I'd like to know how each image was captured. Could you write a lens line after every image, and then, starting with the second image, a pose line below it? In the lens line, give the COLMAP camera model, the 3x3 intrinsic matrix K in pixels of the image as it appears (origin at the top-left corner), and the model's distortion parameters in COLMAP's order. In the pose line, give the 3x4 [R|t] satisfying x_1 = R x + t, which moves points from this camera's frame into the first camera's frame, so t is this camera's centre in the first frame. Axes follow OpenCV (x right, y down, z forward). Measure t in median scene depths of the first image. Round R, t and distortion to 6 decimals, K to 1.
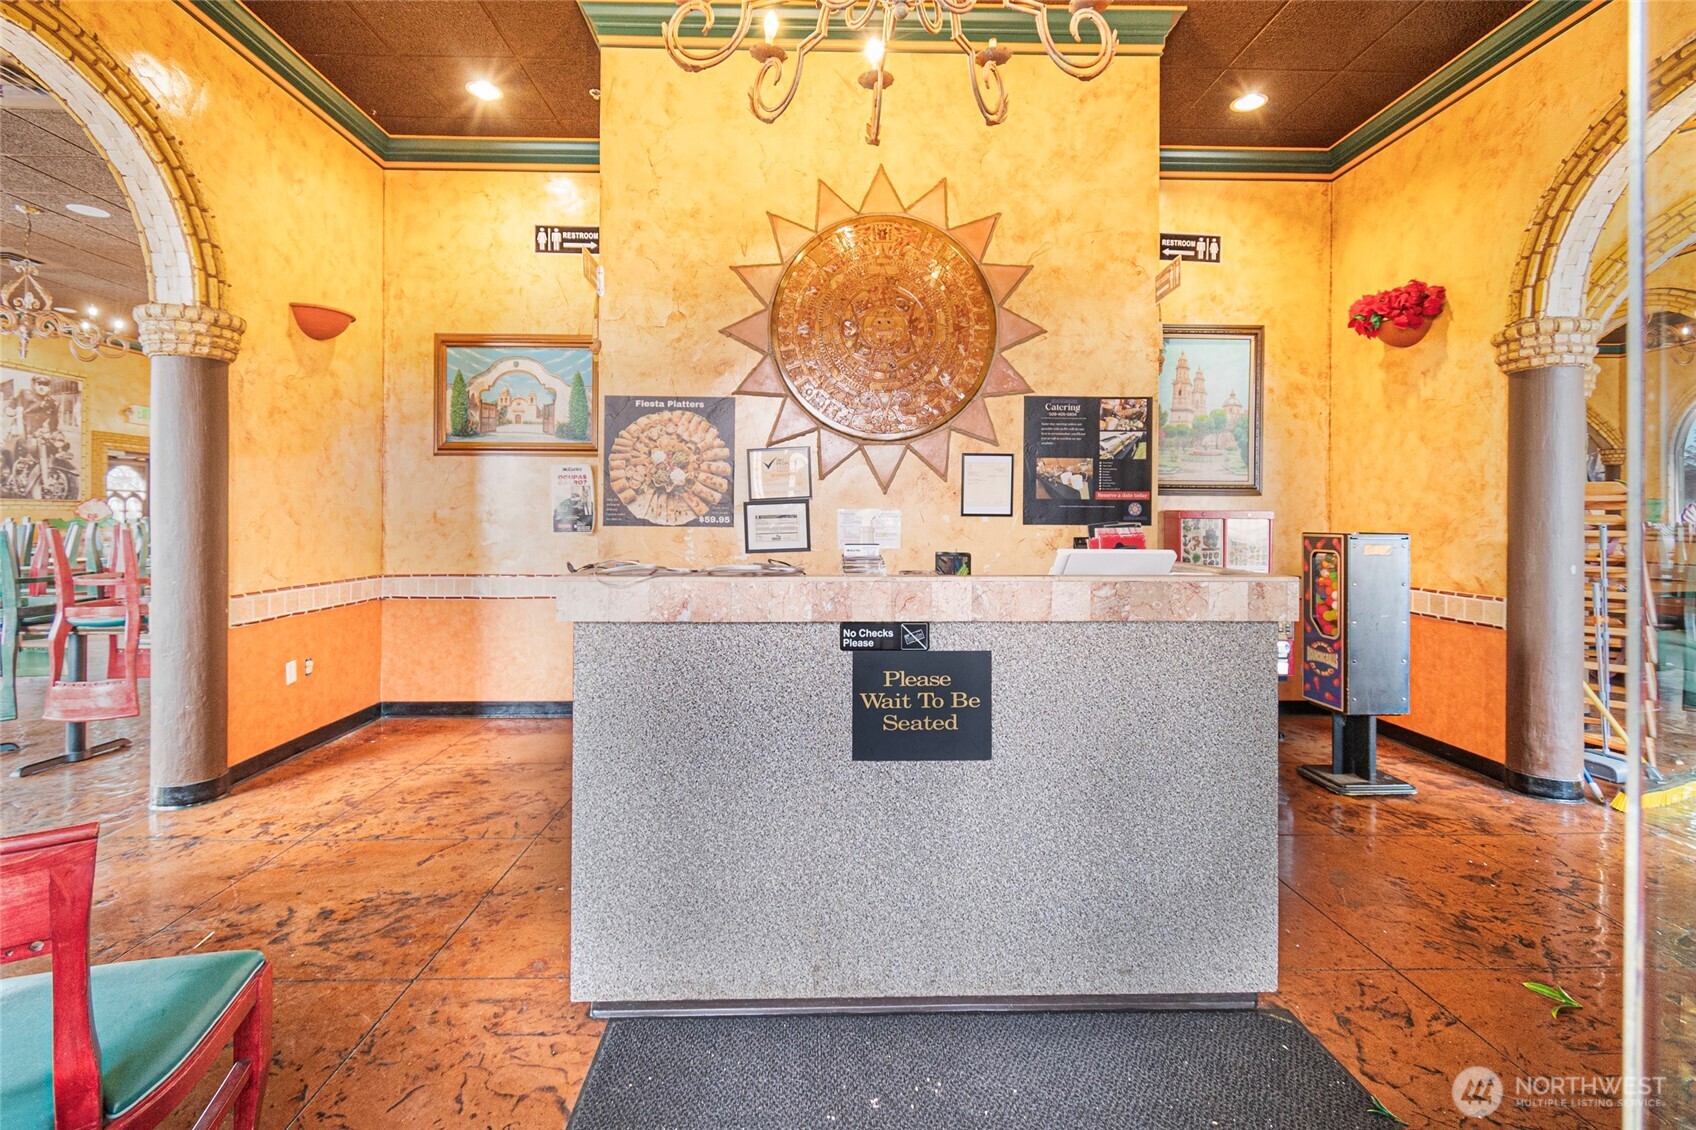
lens RADIAL K [[768.7, 0, 841.4], [0, 768.7, 512.2], [0, 0, 1]] dist [-0.002648, -0.000290]
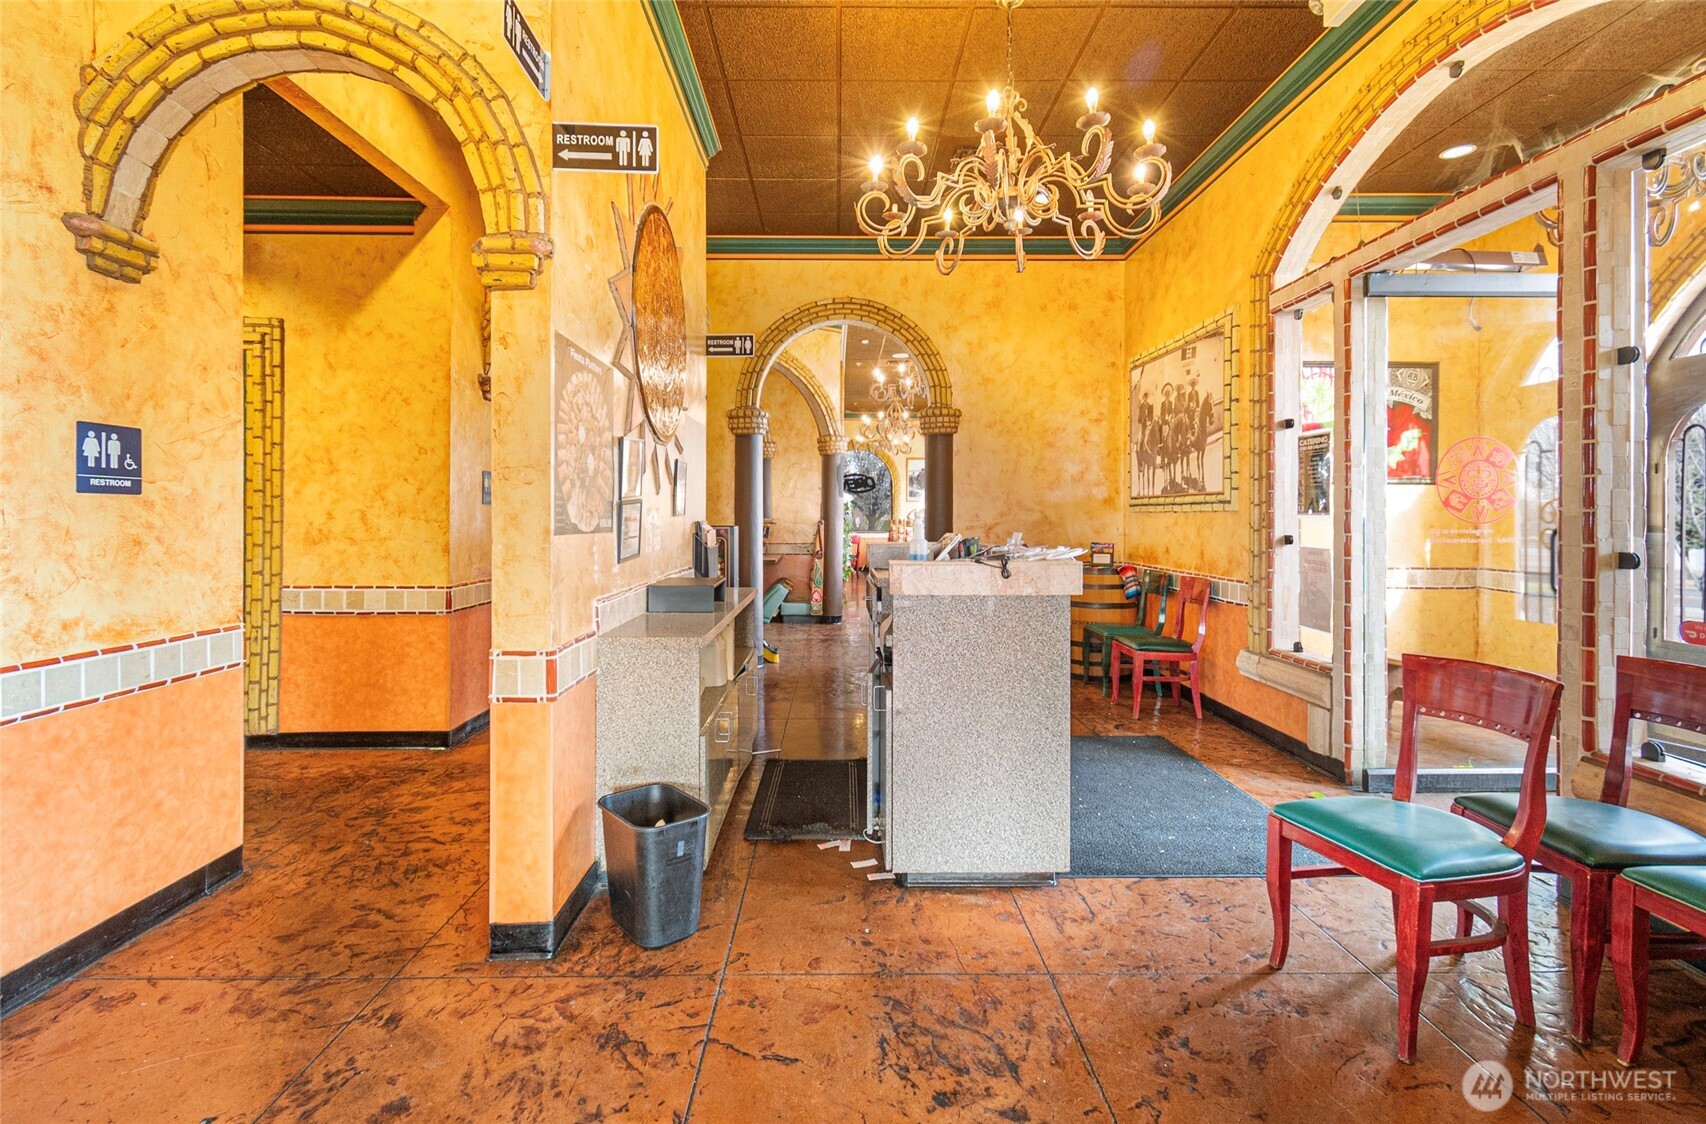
lens RADIAL K [[783.1, 0, 849.4], [0, 783.1, 515.4], [0, 0, 1]] dist [-0.000061, -0.000061]
pose [[0.017167, -0.000909, 0.999852, -0.680273], [0.002877, 0.999995, 0.000860, 0.000741], [-0.999848, 0.002862, 0.017170, 0.531302]]
